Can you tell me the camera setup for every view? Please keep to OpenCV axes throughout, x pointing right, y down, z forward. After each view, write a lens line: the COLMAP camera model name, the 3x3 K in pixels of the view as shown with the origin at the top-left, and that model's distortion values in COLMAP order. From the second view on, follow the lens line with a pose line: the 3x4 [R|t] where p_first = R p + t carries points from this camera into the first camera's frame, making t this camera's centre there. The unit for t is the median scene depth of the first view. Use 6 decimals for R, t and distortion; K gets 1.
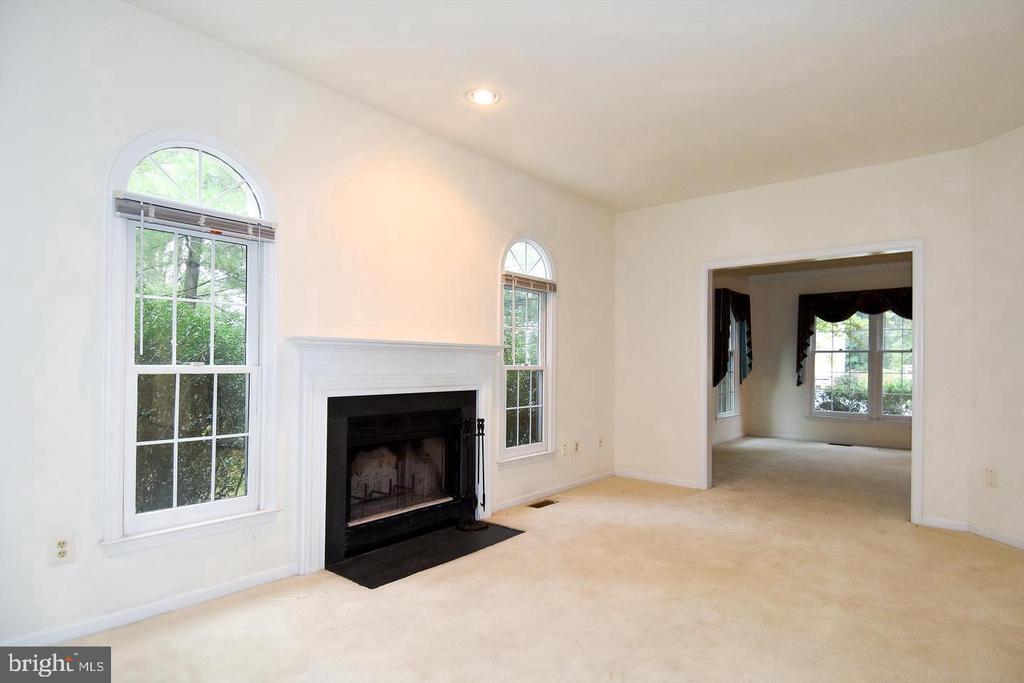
lens RADIAL K [[527.7, 0, 505.5], [0, 527.7, 365.0], [0, 0, 1]] dist [0.000713, -0.000346]
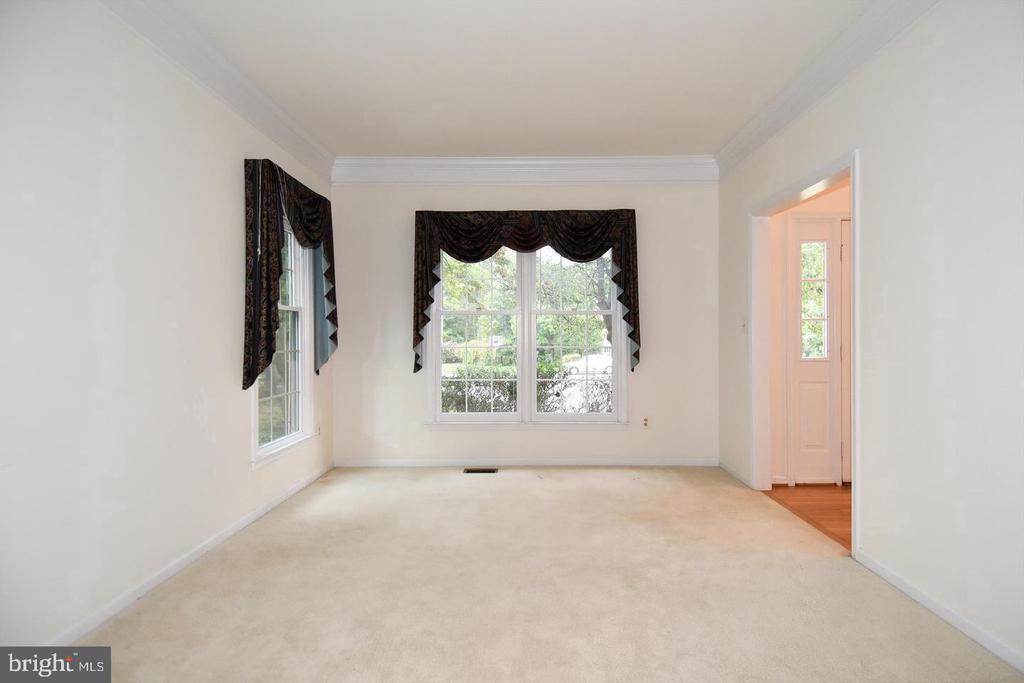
lens RADIAL K [[547.8, 0, 512.0], [0, 547.8, 341.5], [0, 0, 1]] dist [0.000182, -0.000381]
pose [[0.767118, -0.014112, 0.641350, 0.280032], [0.008522, 0.999894, 0.011808, 0.000029], [-0.641449, -0.003593, 0.767157, 0.526832]]
